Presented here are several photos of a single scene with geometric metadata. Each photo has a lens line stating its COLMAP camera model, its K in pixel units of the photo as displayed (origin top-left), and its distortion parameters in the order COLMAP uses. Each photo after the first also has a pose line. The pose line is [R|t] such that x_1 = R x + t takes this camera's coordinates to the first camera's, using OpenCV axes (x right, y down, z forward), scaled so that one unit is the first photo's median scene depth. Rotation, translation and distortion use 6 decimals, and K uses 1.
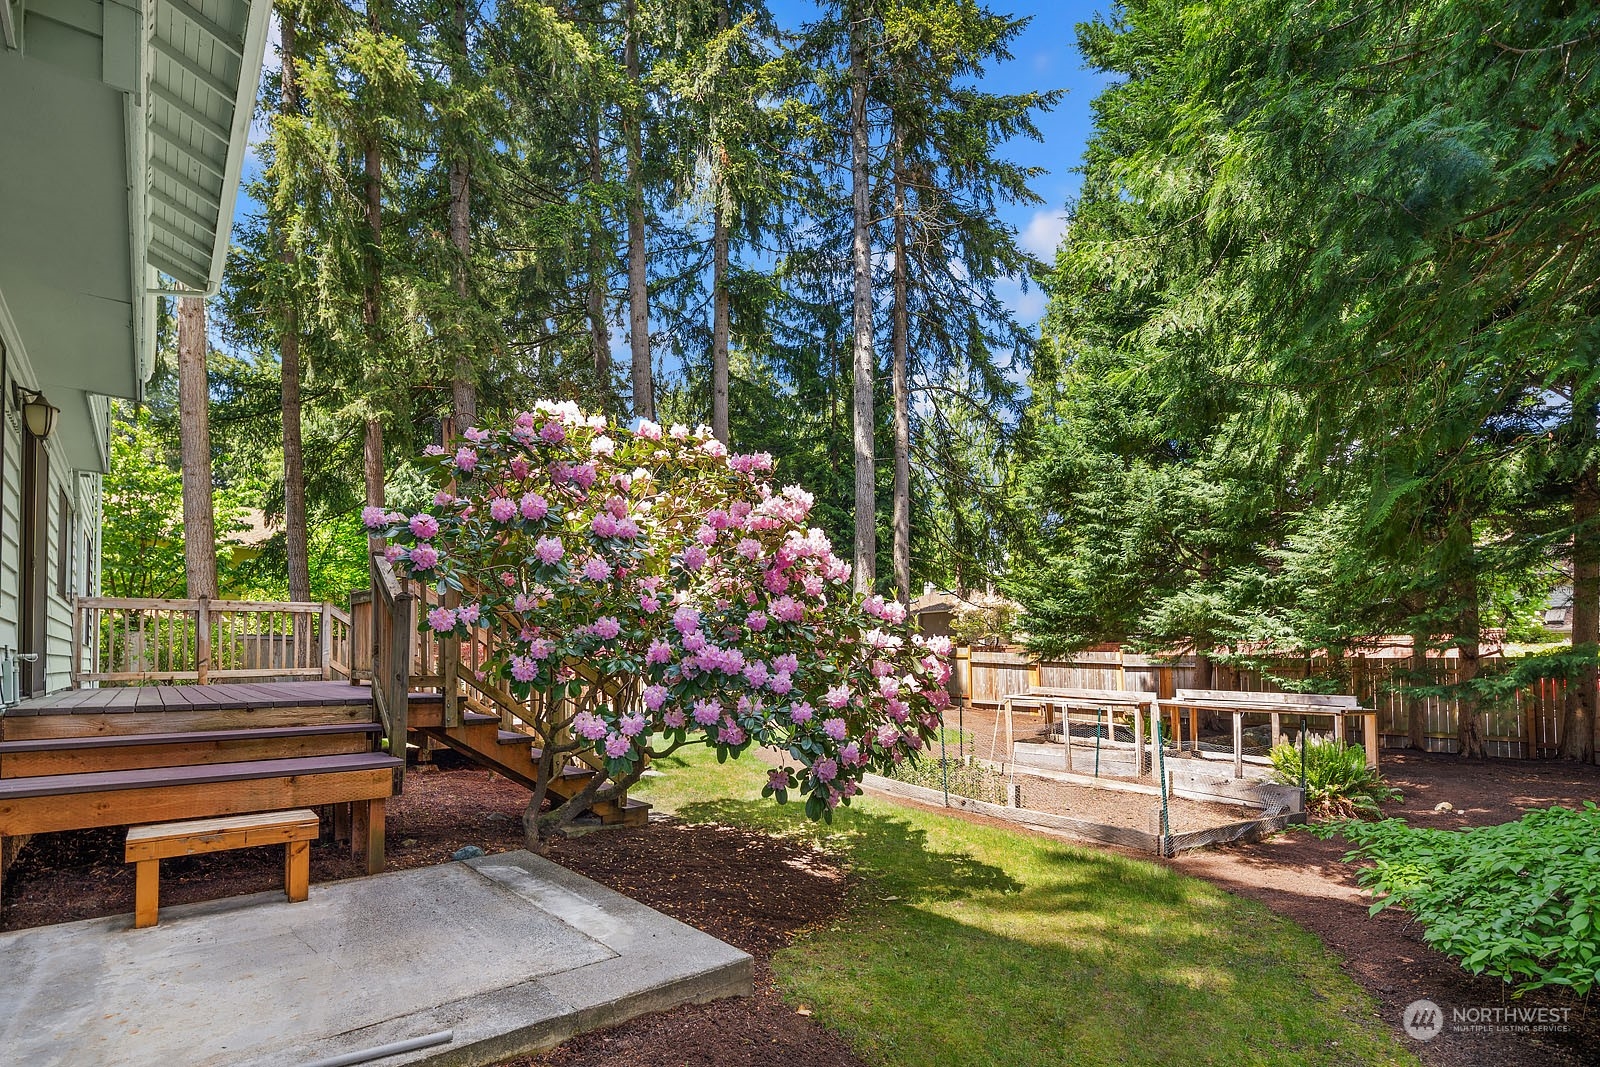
lens RADIAL K [[779.4, 0, 800.4], [0, 779.4, 645.9], [0, 0, 1]] dist [0.001471, -0.000124]
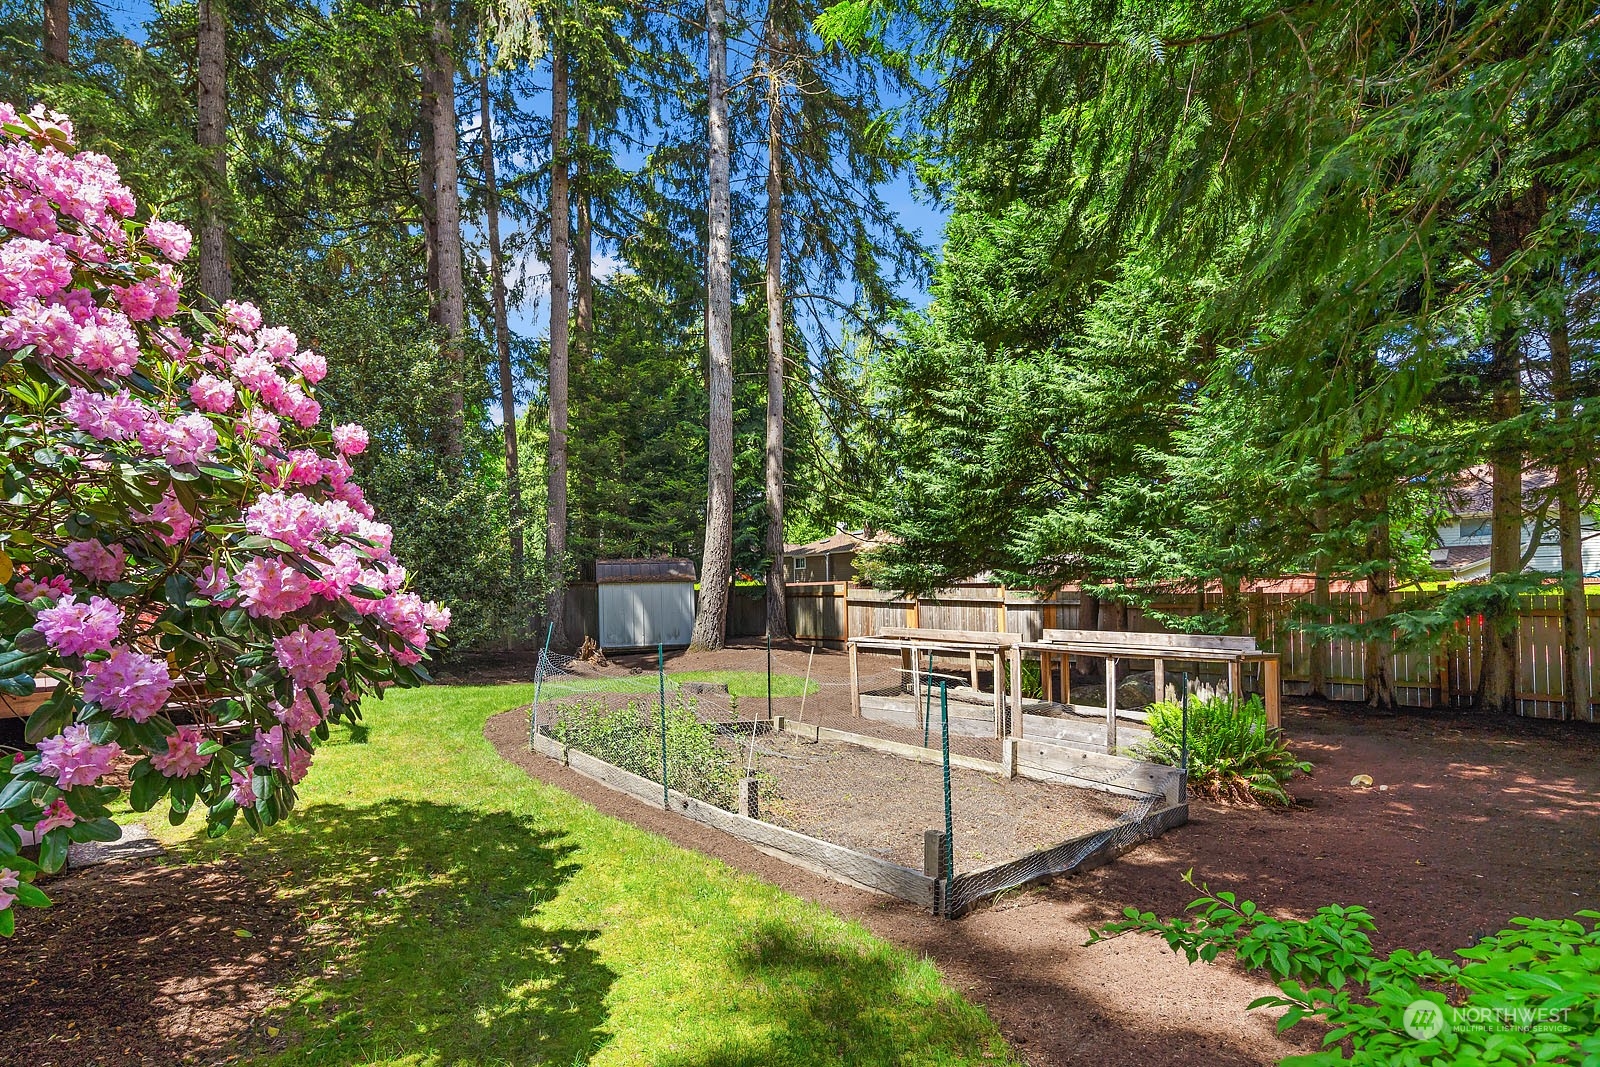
lens RADIAL K [[772.8, 0, 799.0], [0, 772.8, 598.6], [0, 0, 1]] dist [0.003845, 0.000252]
pose [[0.995848, -0.001289, 0.091028, 0.140543], [0.000111, 0.999916, 0.012947, 0.012009], [-0.091037, -0.012883, 0.995764, 0.202417]]
